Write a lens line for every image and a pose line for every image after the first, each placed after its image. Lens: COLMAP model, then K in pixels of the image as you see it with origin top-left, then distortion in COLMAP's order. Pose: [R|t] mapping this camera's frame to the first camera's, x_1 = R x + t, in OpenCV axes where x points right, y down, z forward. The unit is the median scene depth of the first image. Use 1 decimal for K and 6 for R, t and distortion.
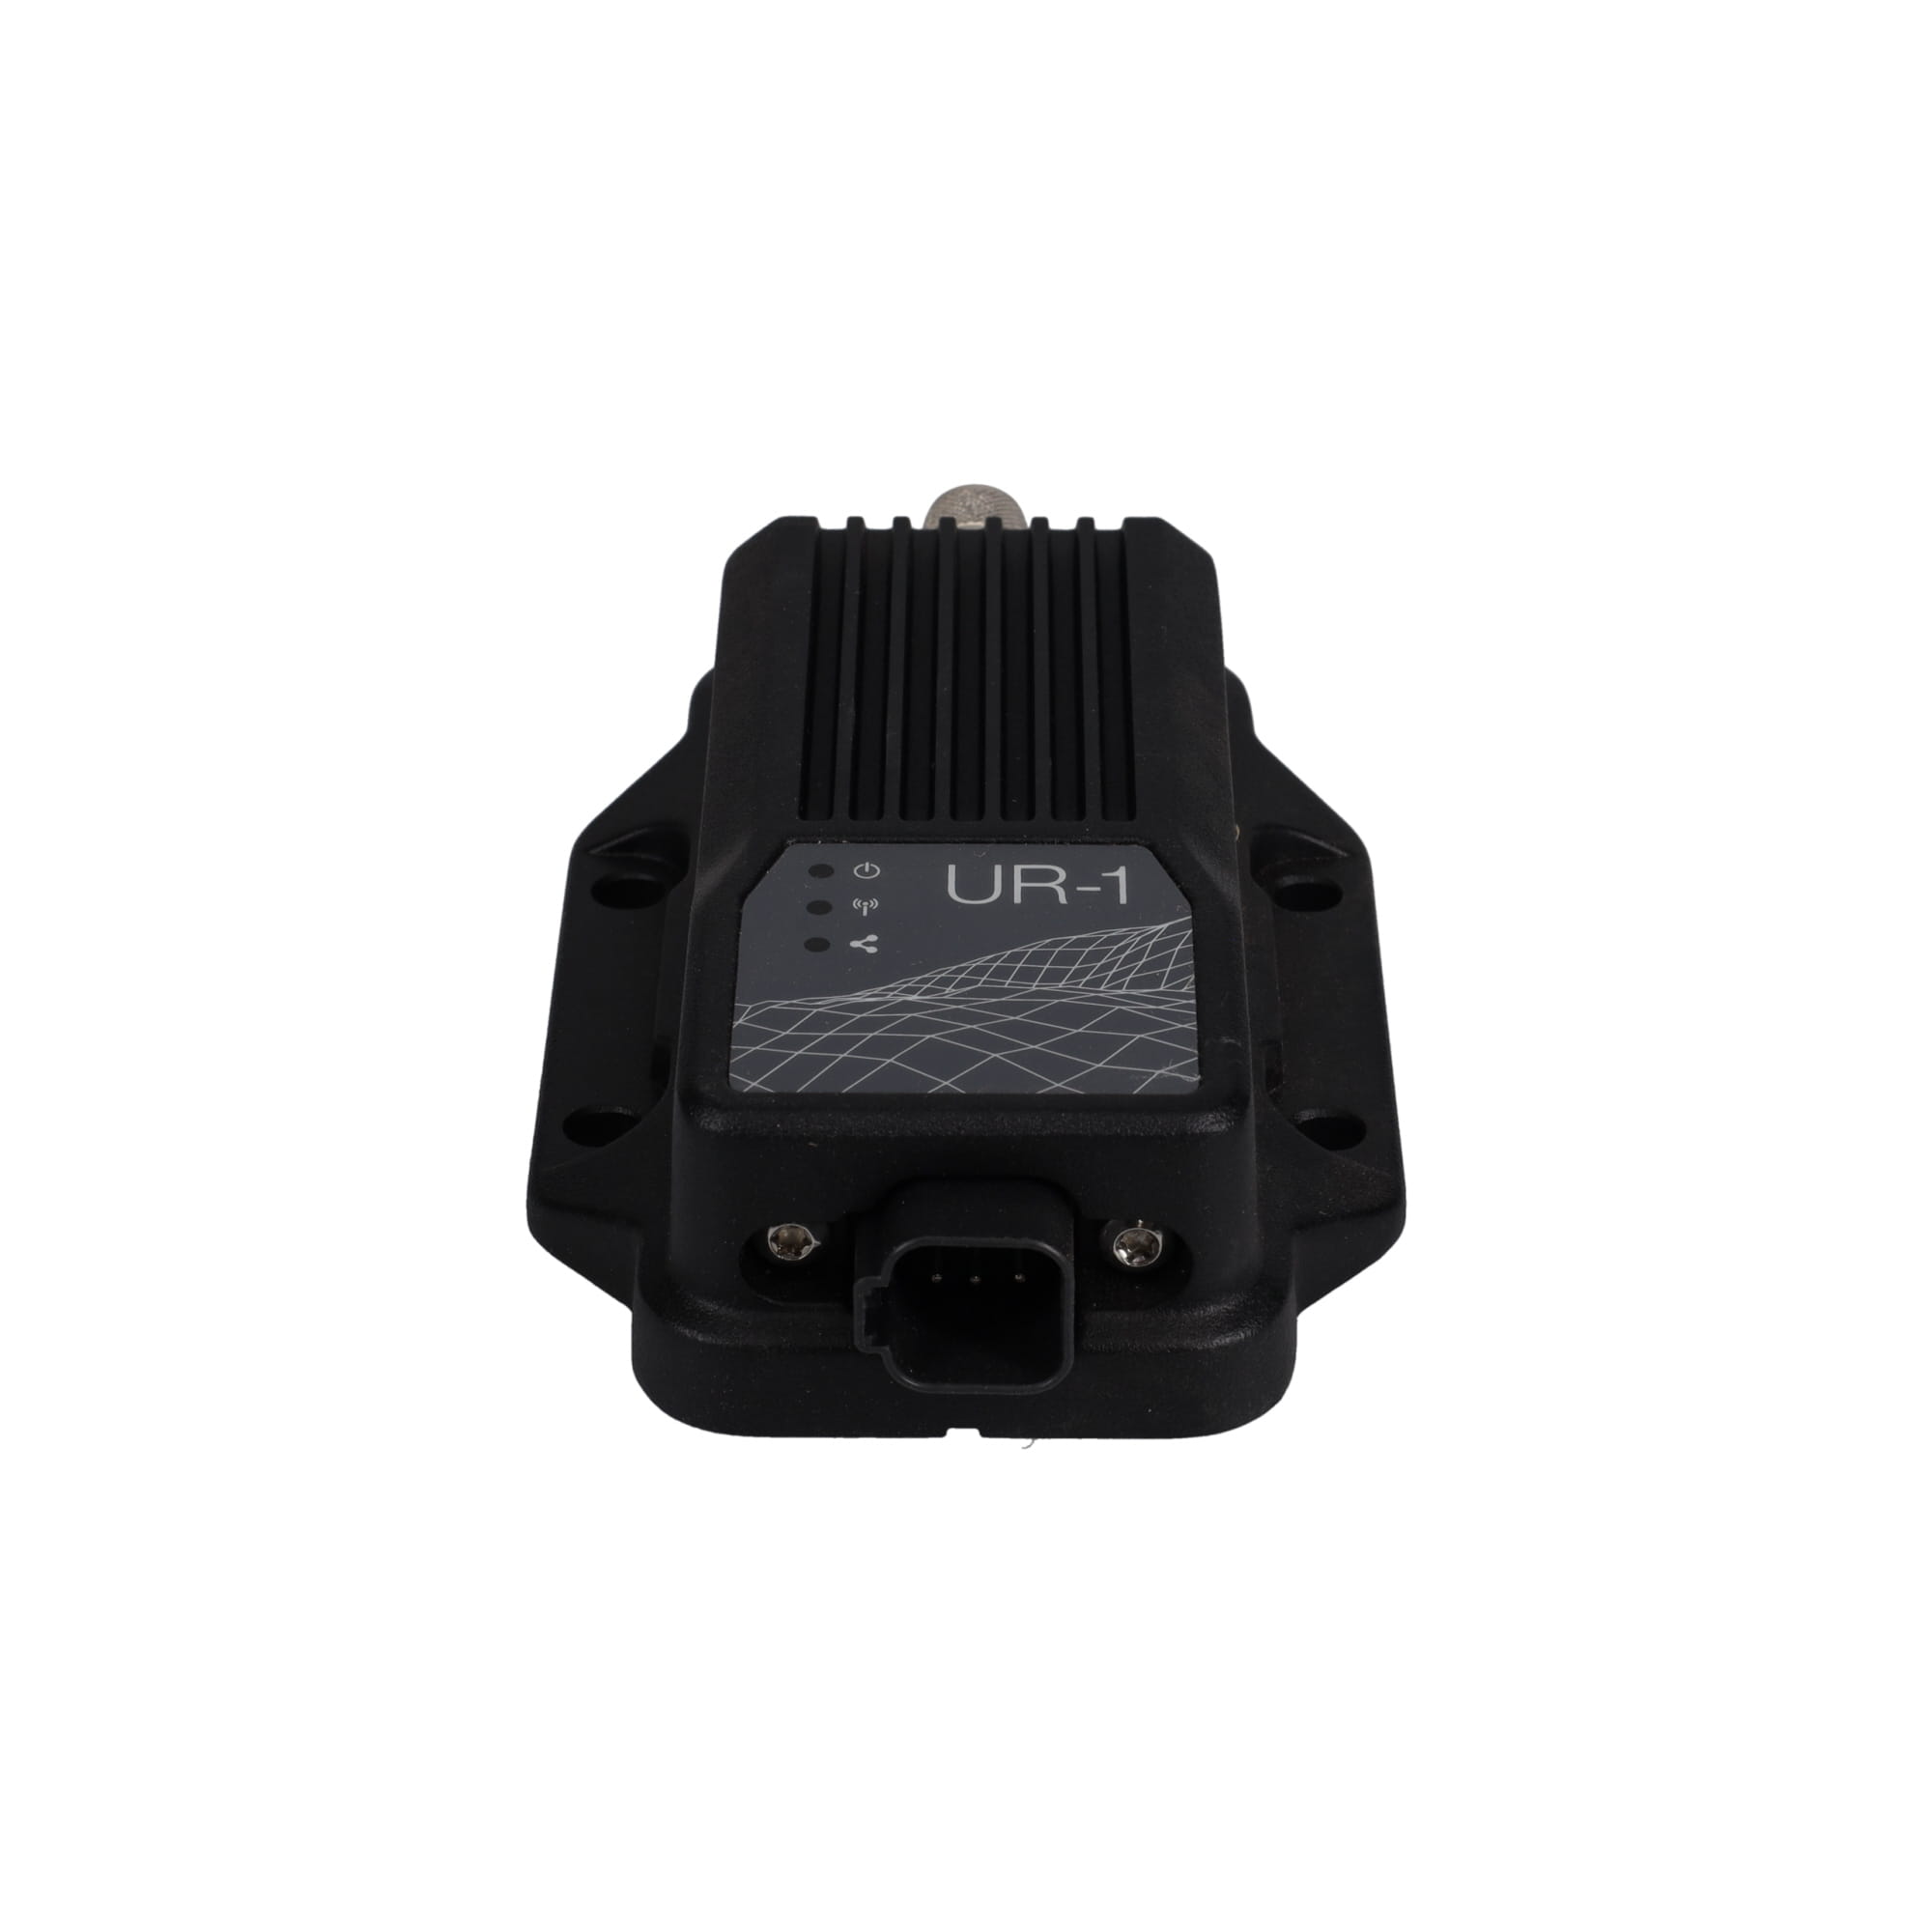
lens RADIAL K [[5082.1, 0, 966.1], [0, 5082.1, 967.3], [0, 0, 1]] dist [-0.018302, 0.000000]
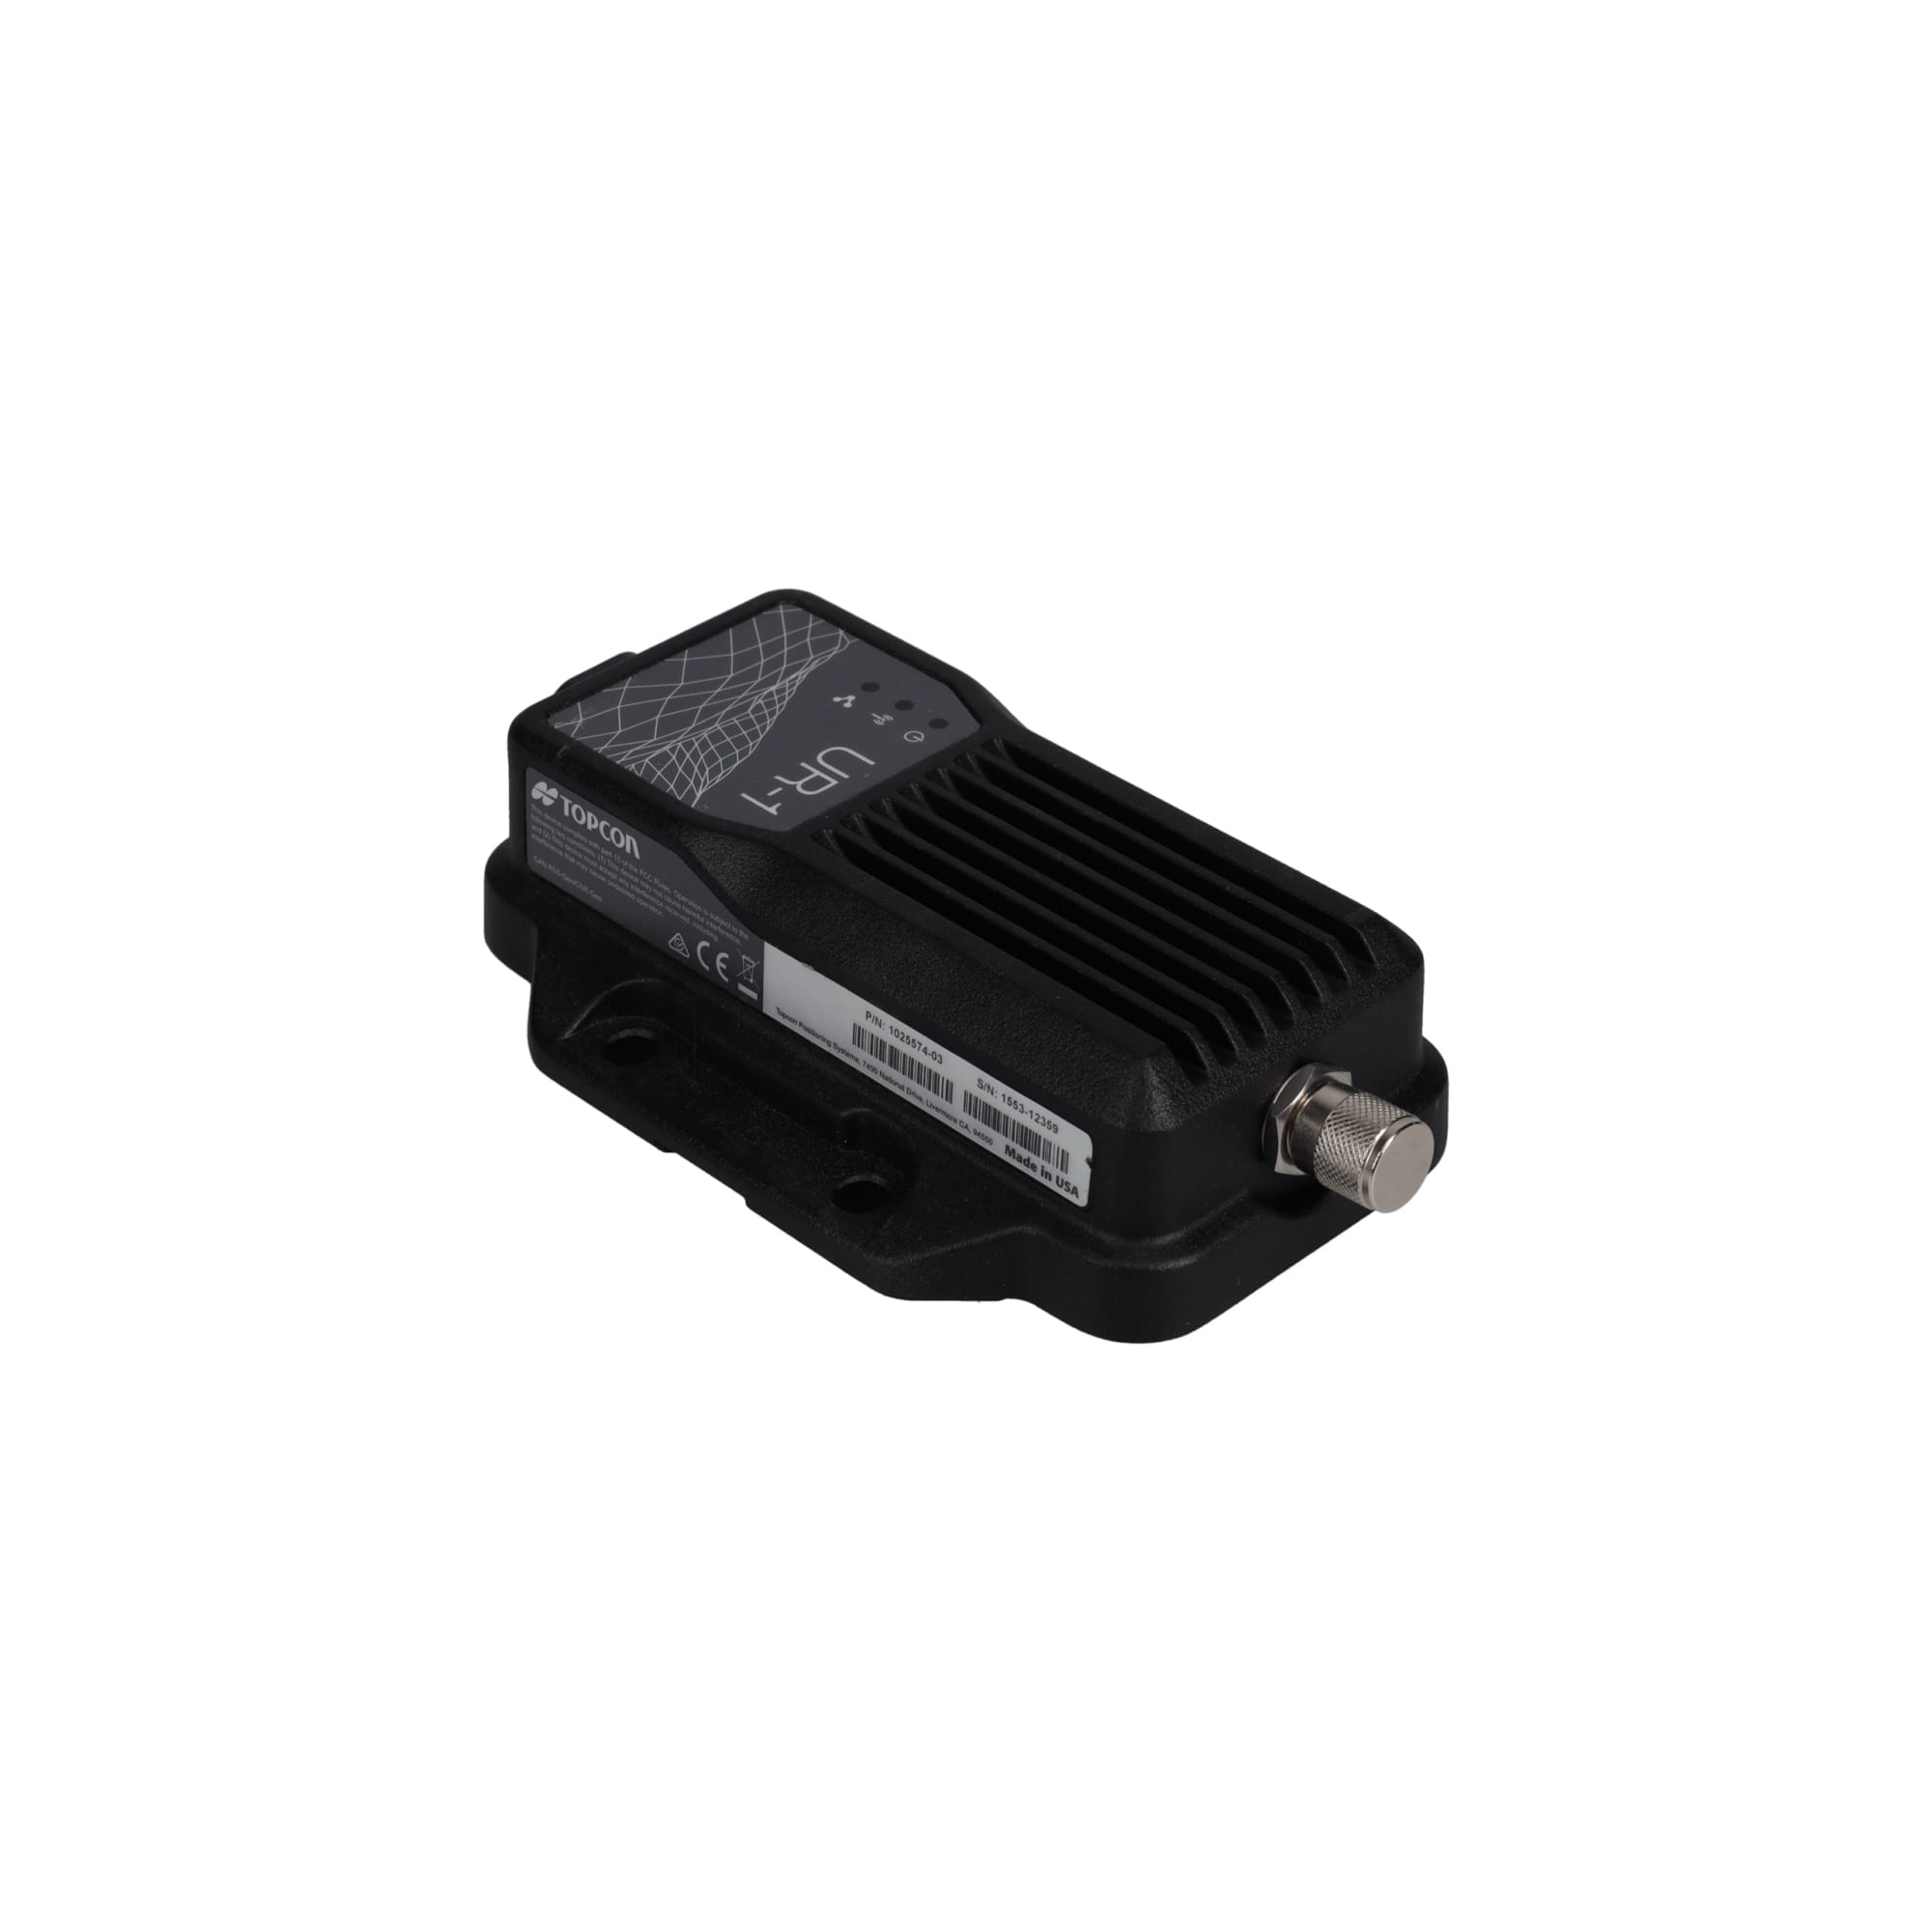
lens RADIAL K [[4032.1, 0, 960.8], [0, 4032.1, 960.7], [0, 0, 1]] dist [0.068930, 0.000000]
pose [[-0.698012, 0.409244, -0.587621, 0.621642], [-0.420363, 0.430156, 0.798912, -0.850171], [0.579719, 0.804665, -0.128223, 1.214045]]
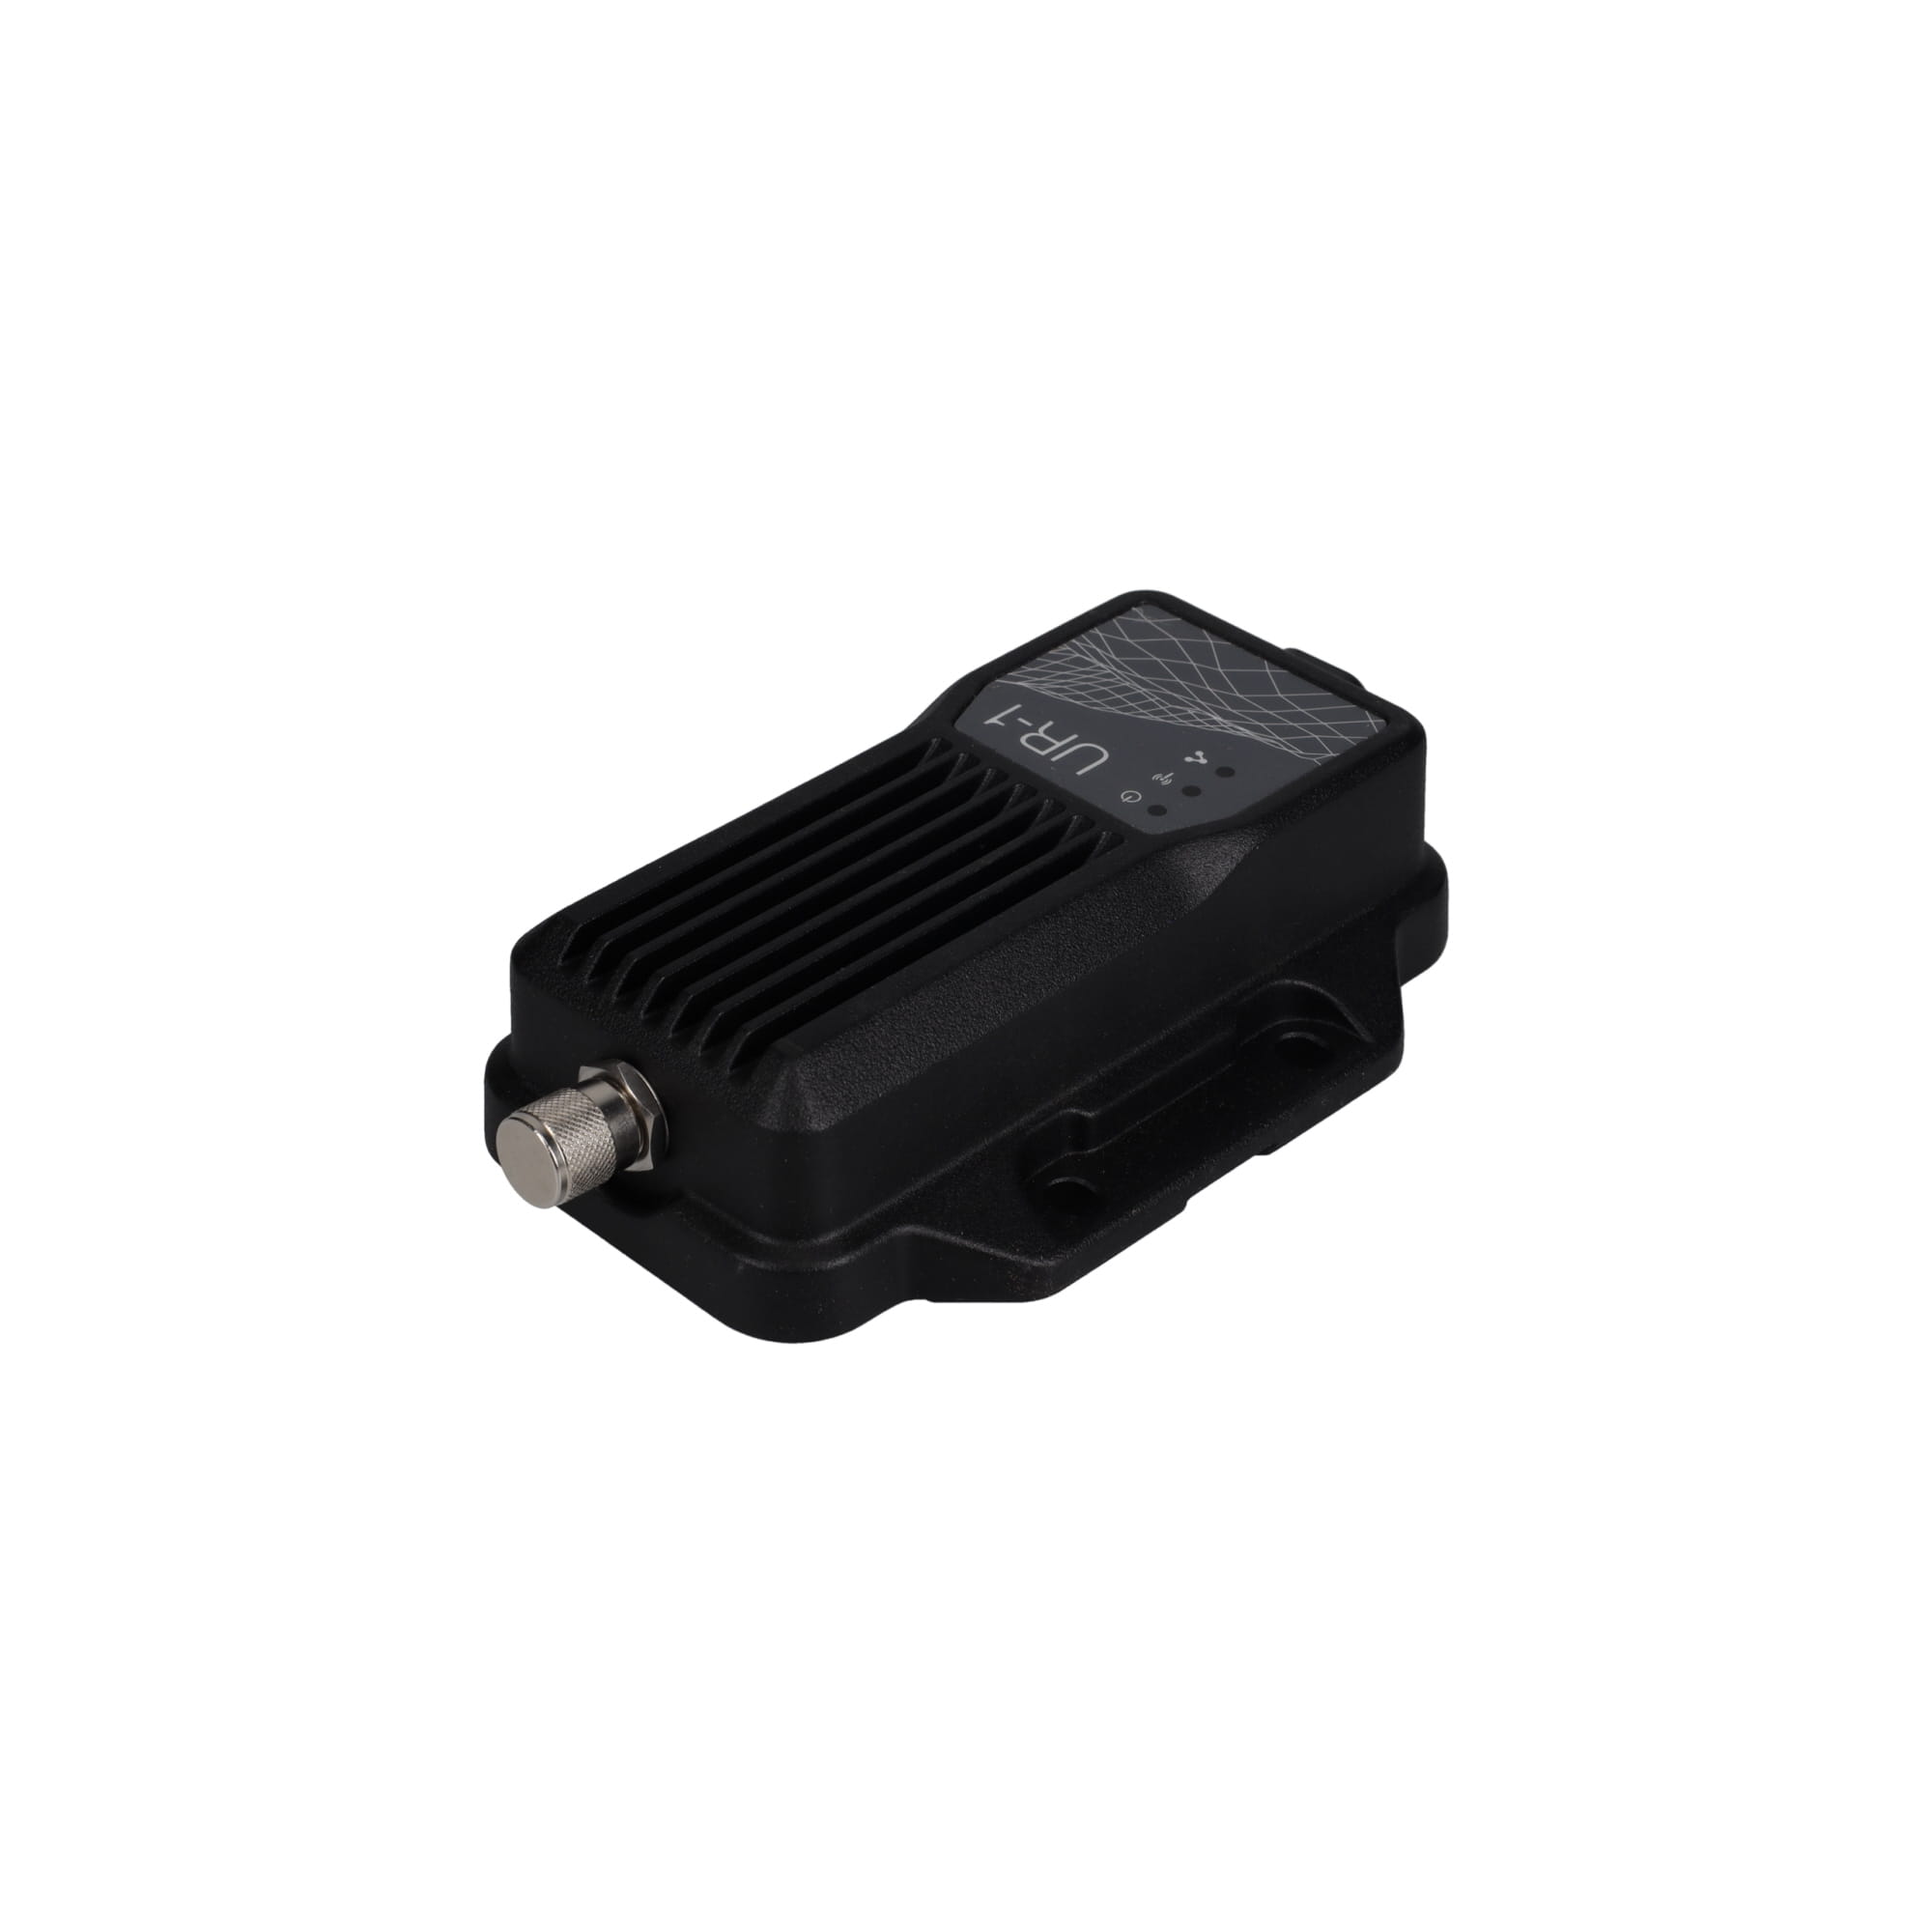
lens RADIAL K [[4032.1, 0, 965.0], [0, 4032.1, 964.4], [0, 0, 1]] dist [0.068930, 0.000000]
pose [[-0.708524, -0.411173, 0.573525, -0.604576], [0.407102, 0.425693, 0.808117, -0.859881], [-0.576421, 0.806053, -0.134224, 1.222052]]
